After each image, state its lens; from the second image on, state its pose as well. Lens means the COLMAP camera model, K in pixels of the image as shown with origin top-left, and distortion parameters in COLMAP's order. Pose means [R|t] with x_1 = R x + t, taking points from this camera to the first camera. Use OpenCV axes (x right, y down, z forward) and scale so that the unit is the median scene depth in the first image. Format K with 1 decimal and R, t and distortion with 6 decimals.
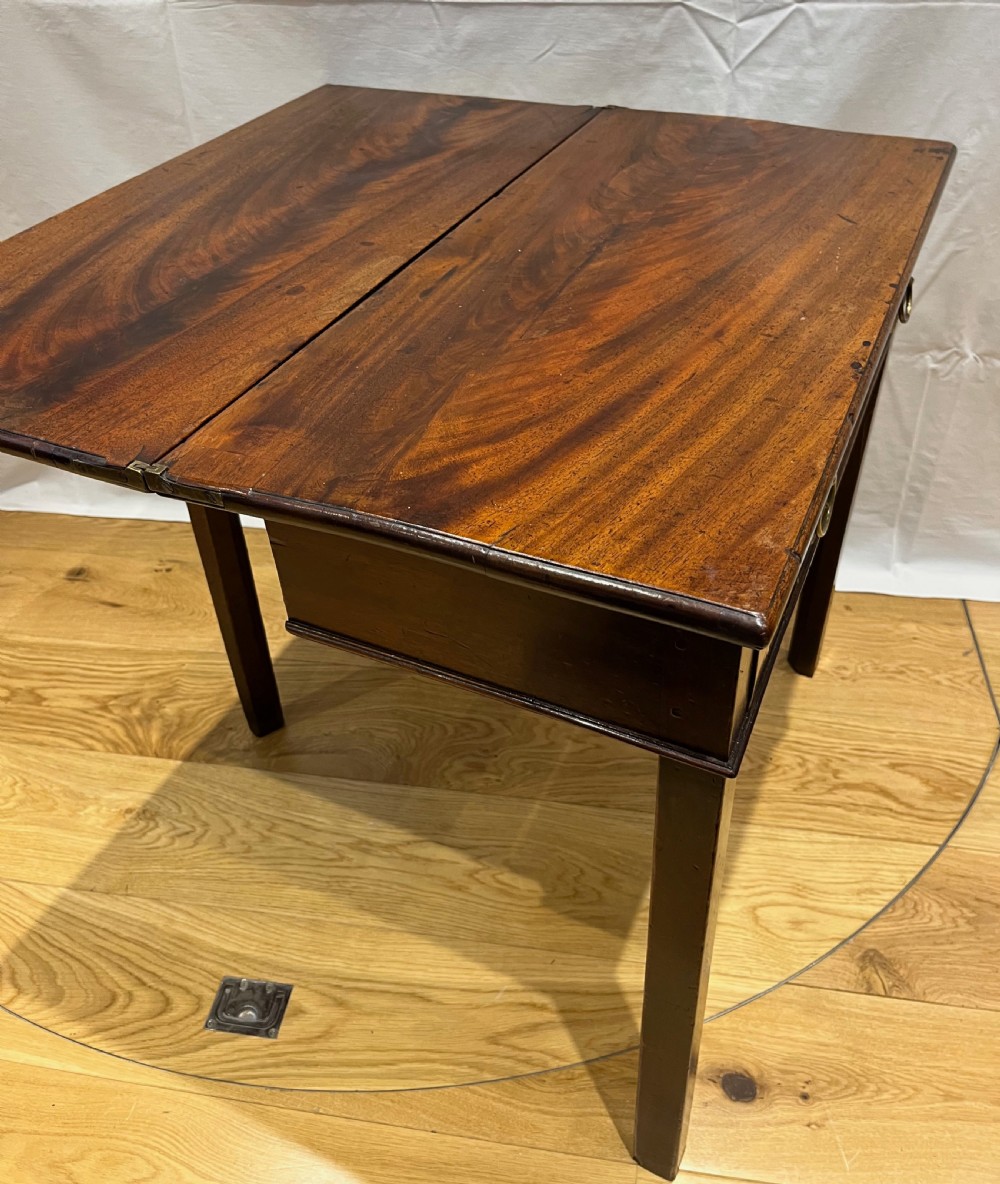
lens RADIAL K [[1025.4, 0, 500.6], [0, 1025.4, 531.8], [0, 0, 1]] dist [0.048235, -0.067163]
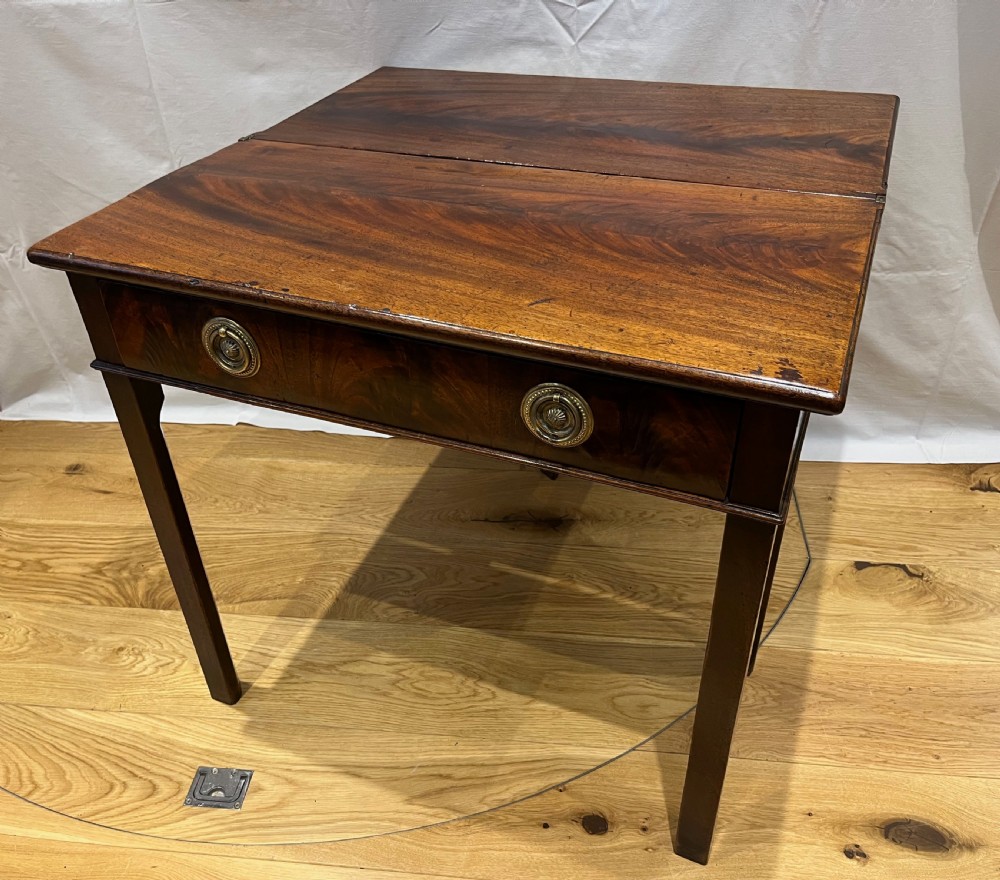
lens RADIAL K [[892.1, 0, 488.2], [0, 892.1, 462.1], [0, 0, 1]] dist [0.043678, -0.043385]
pose [[0.998846, -0.036771, 0.030898, 0.061489], [0.036229, 0.999183, 0.017906, 0.040779], [-0.031531, -0.016766, 0.999362, -0.103237]]
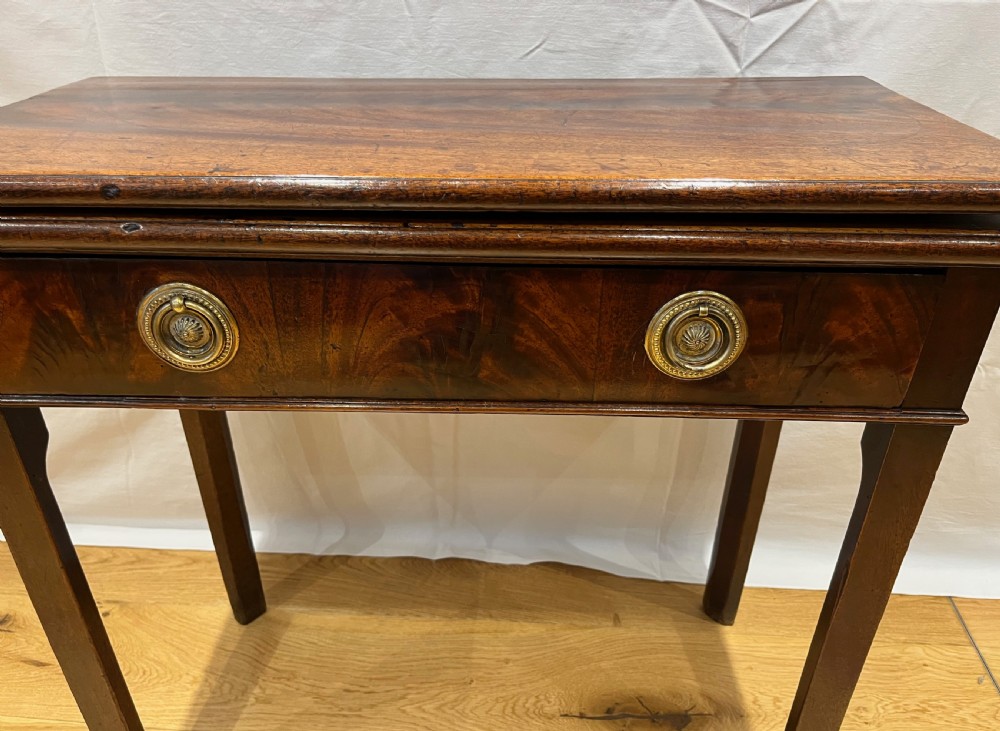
lens RADIAL K [[761.4, 0, 497.6], [0, 761.4, 378.0], [0, 0, 1]] dist [0.003226, -0.005664]
pose [[0.995416, -0.021117, 0.093281, -0.053708], [0.030399, 0.994600, -0.099234, -0.118029], [-0.090682, 0.101614, 0.990682, 0.381488]]
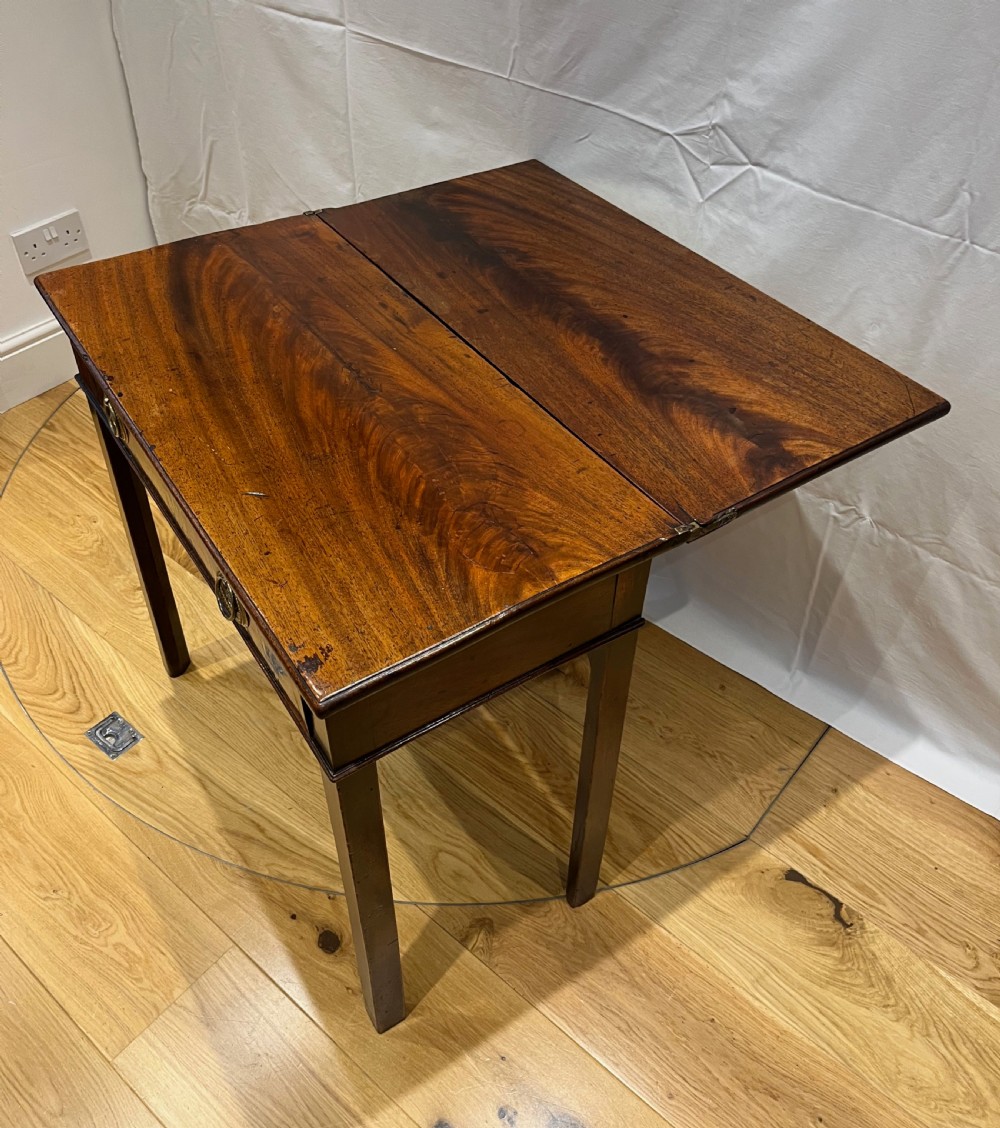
lens RADIAL K [[1025.5, 0, 502.1], [0, 1025.5, 542.1], [0, 0, 1]] dist [0.024005, 0.000000]
pose [[0.851802, 0.387544, -0.352480, 0.568977], [-0.344476, 0.921285, 0.180473, -0.230136], [0.394676, -0.032306, 0.918252, -0.126945]]
